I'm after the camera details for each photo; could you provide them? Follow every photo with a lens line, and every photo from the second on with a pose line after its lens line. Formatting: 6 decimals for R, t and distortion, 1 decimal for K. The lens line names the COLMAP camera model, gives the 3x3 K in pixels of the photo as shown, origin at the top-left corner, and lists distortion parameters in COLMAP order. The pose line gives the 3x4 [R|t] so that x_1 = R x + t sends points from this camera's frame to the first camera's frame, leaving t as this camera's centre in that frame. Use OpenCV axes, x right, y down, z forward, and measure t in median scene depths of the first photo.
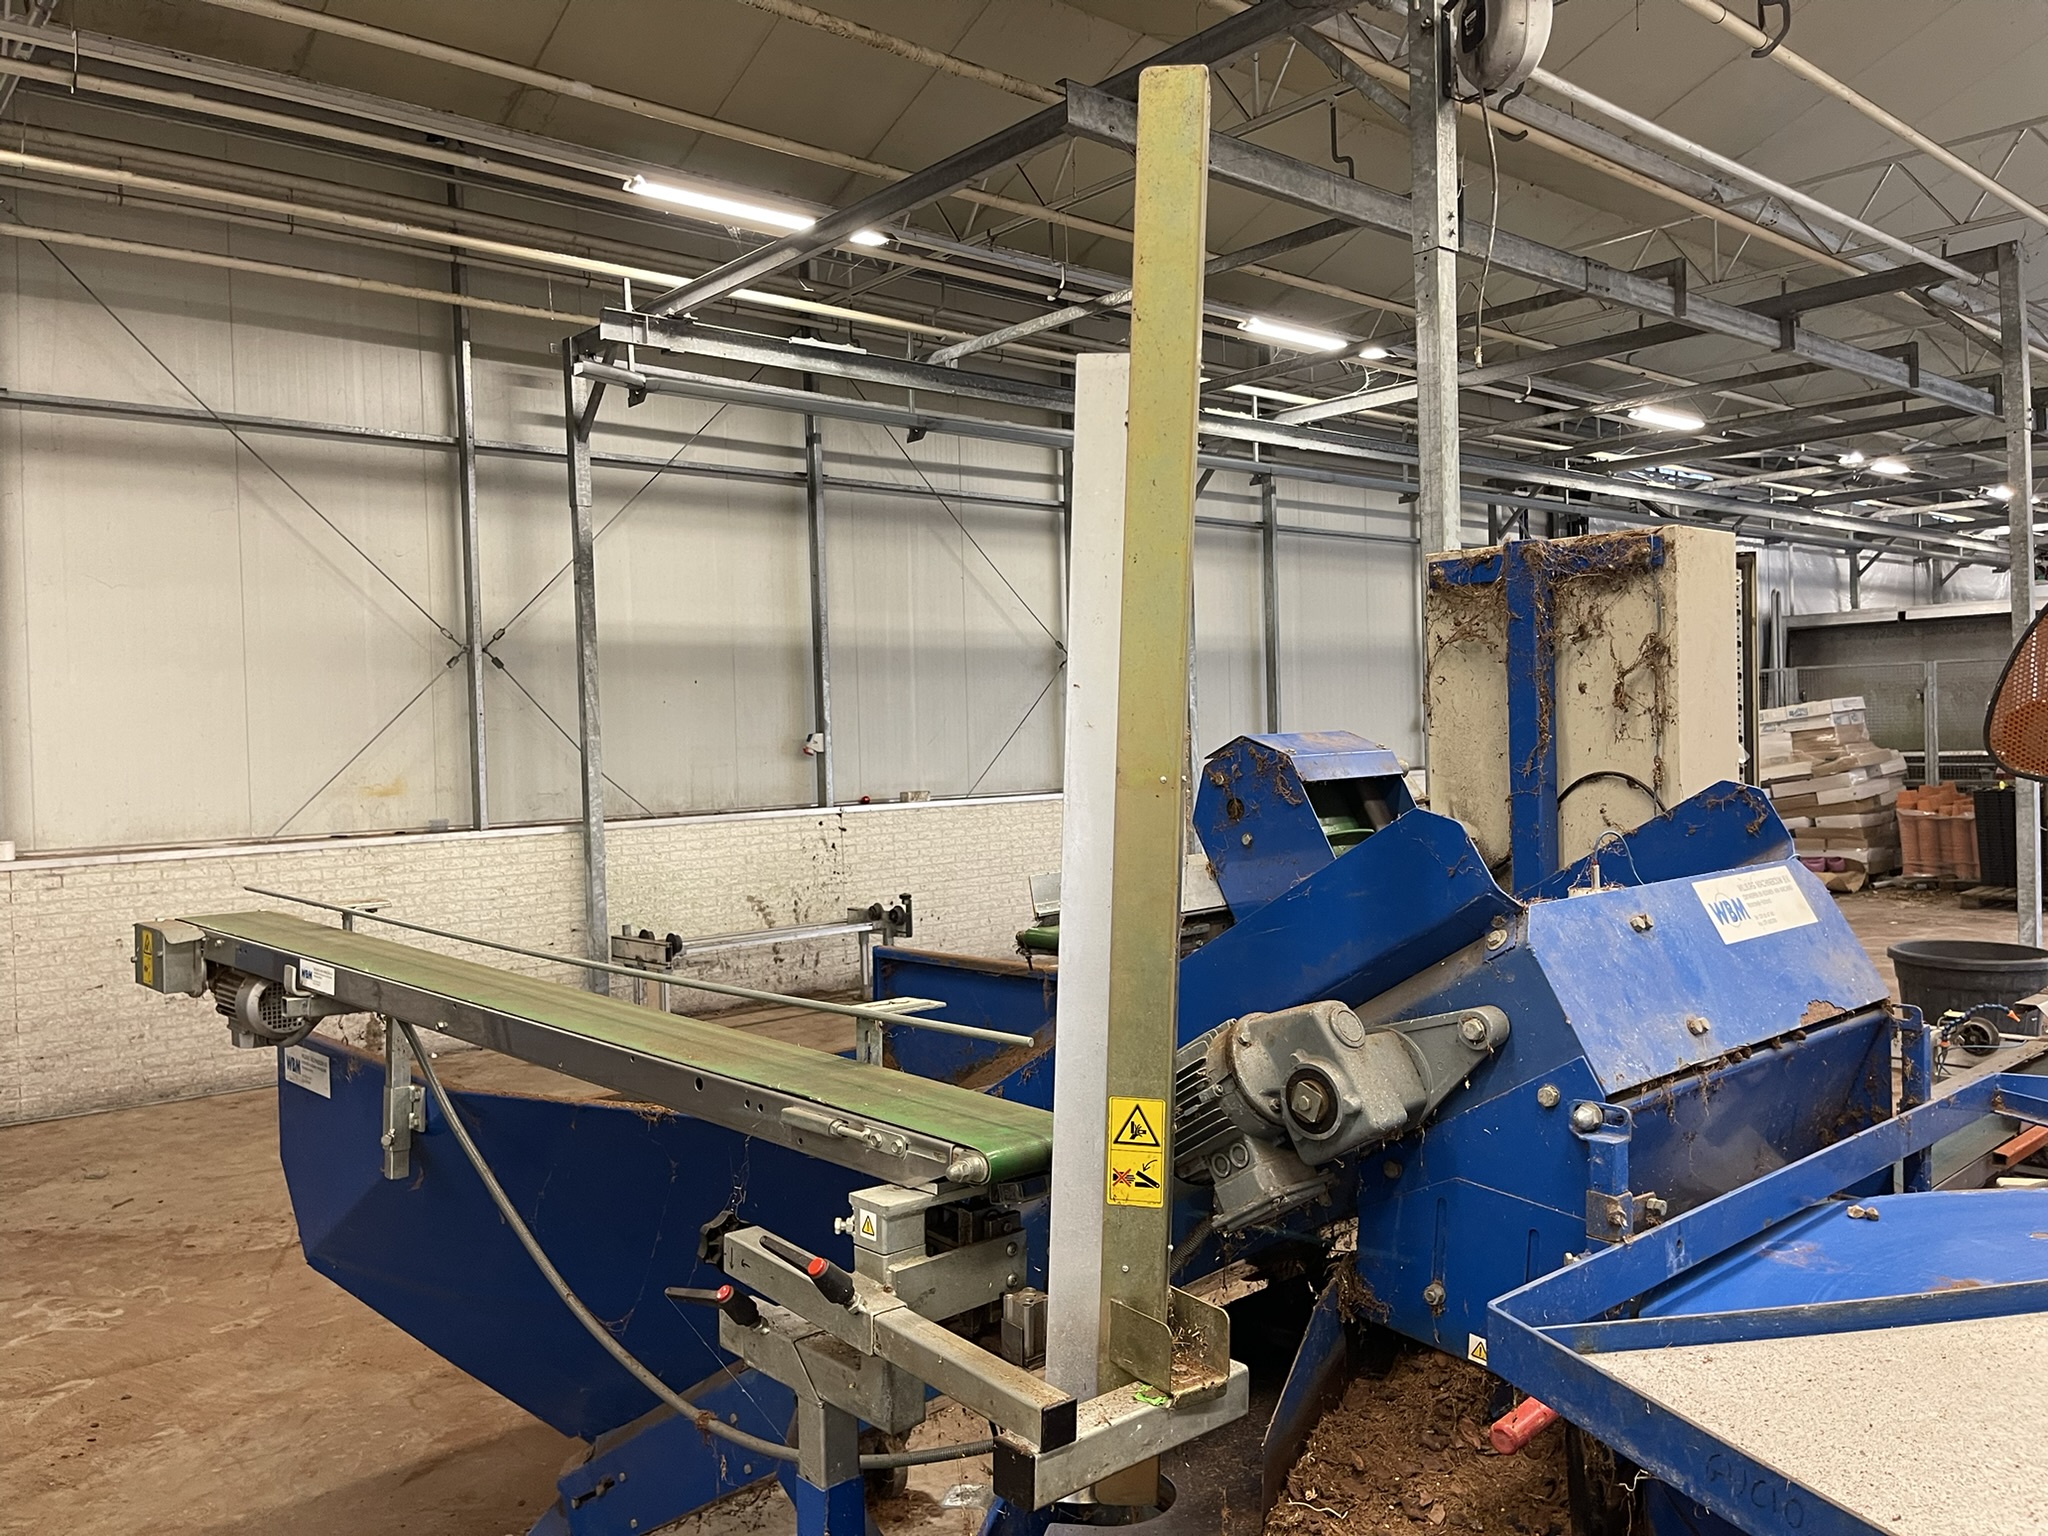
lens RADIAL K [[1570.6, 0, 1038.0], [0, 1570.6, 758.4], [0, 0, 1]] dist [0.070751, -0.100918]
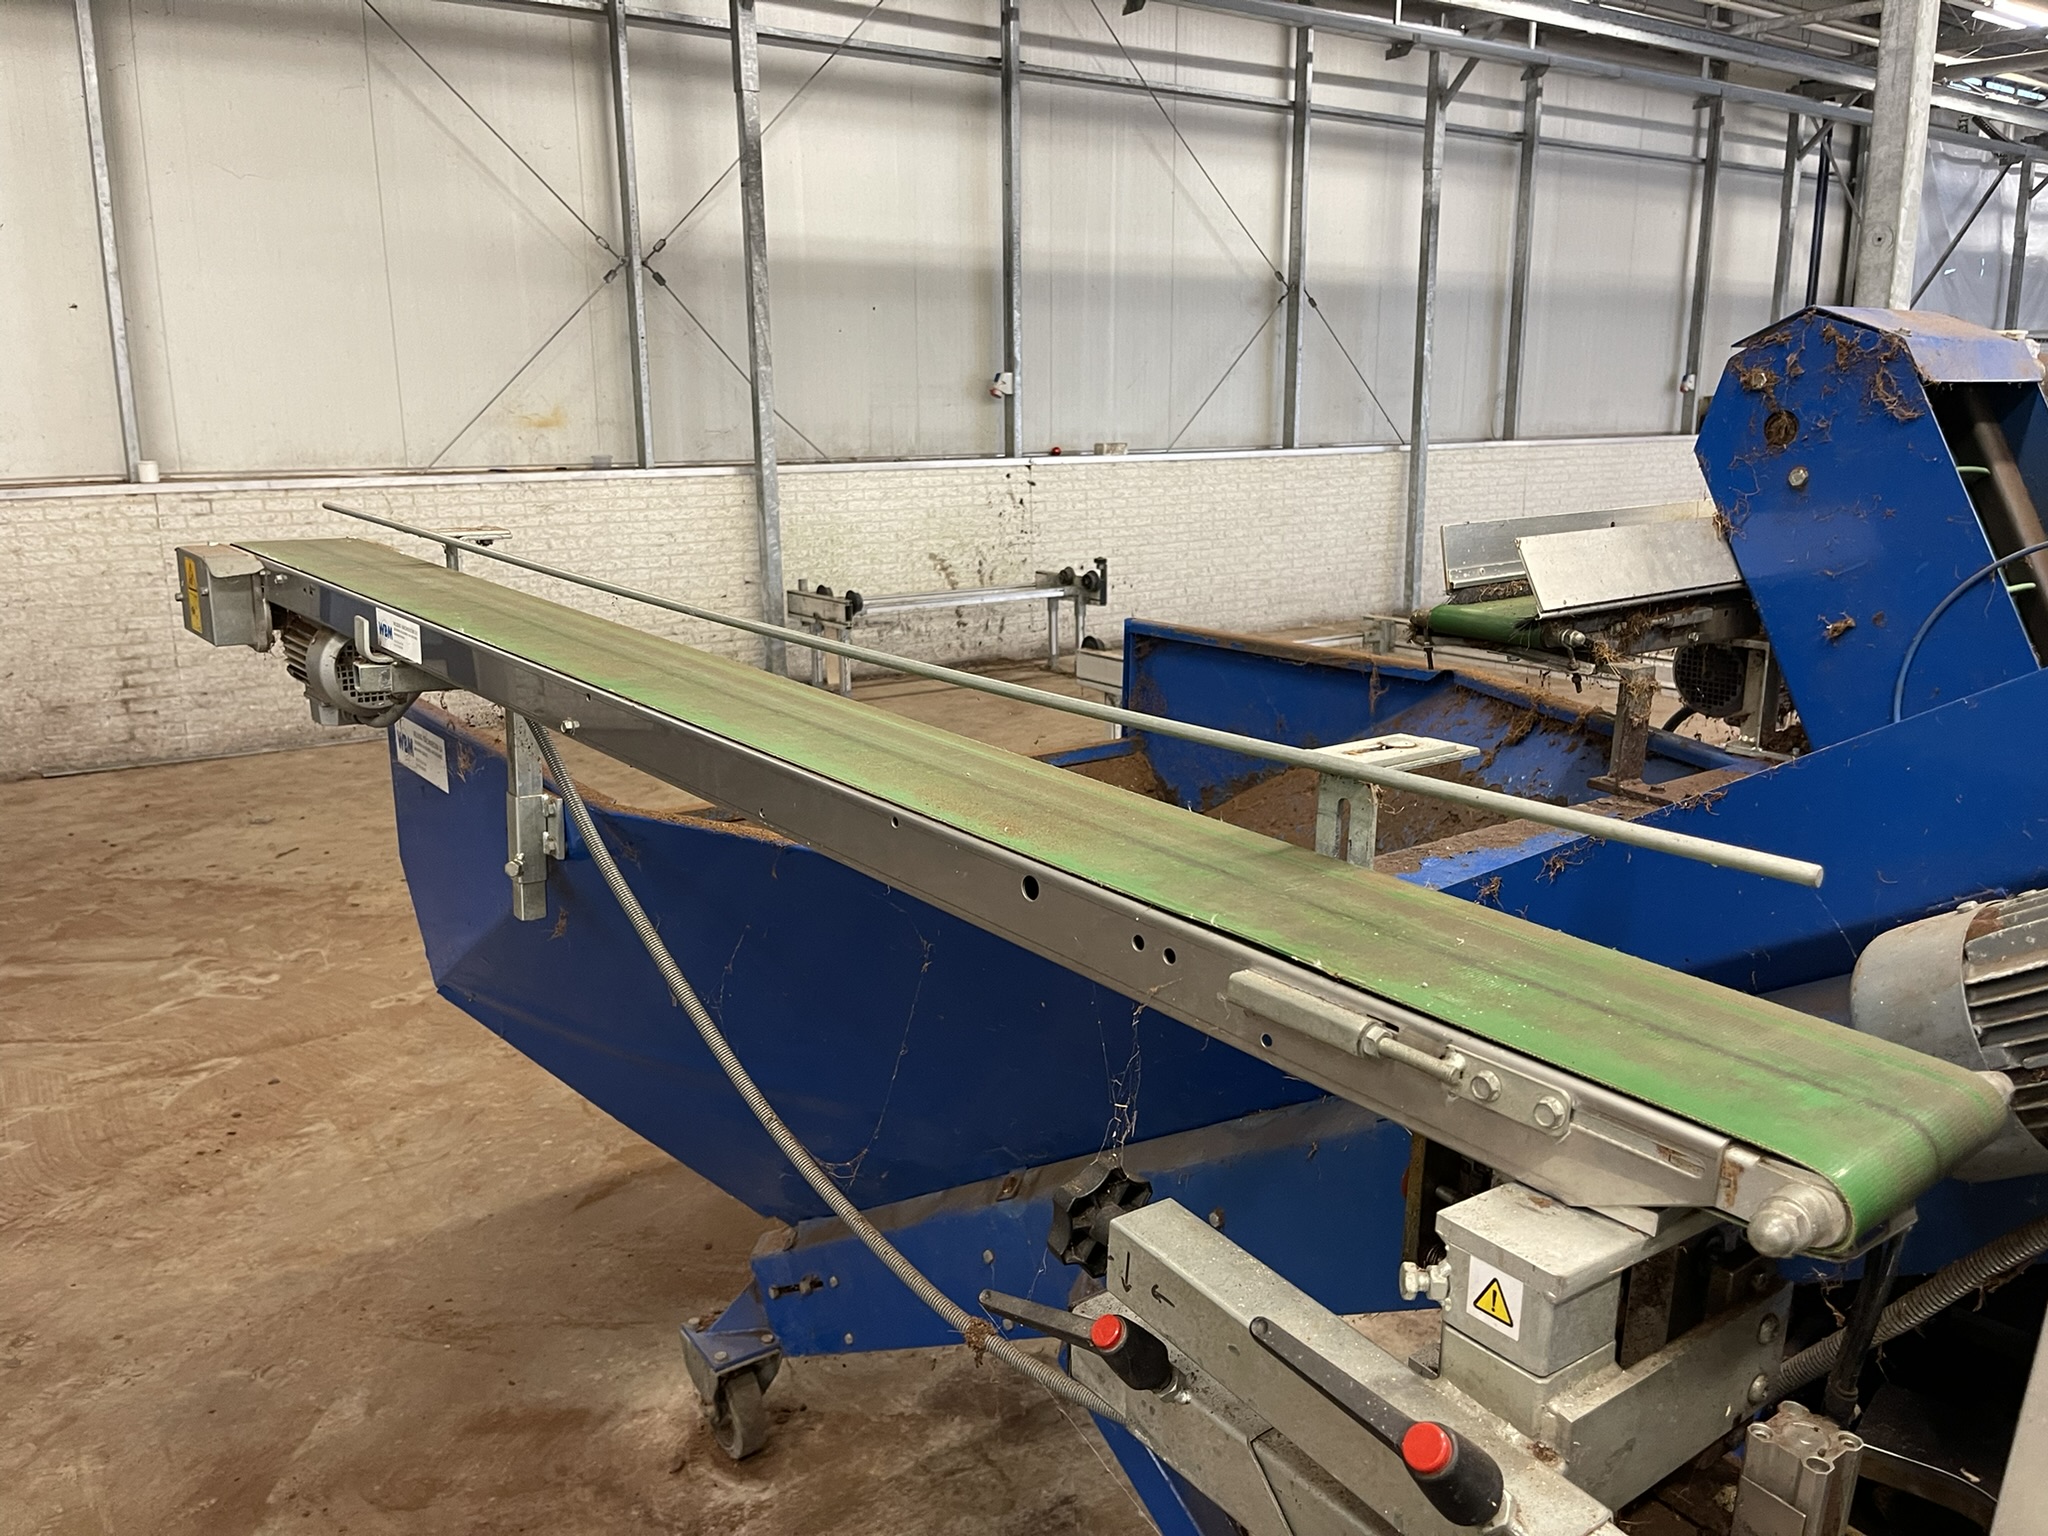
lens RADIAL K [[1570.6, 0, 1040.4], [0, 1570.6, 767.1], [0, 0, 1]] dist [0.070751, -0.100918]
pose [[0.994481, 0.047354, -0.093618, -0.035280], [-0.026187, 0.976138, 0.215568, 0.012039], [0.101592, -0.211927, 0.971991, 0.108716]]
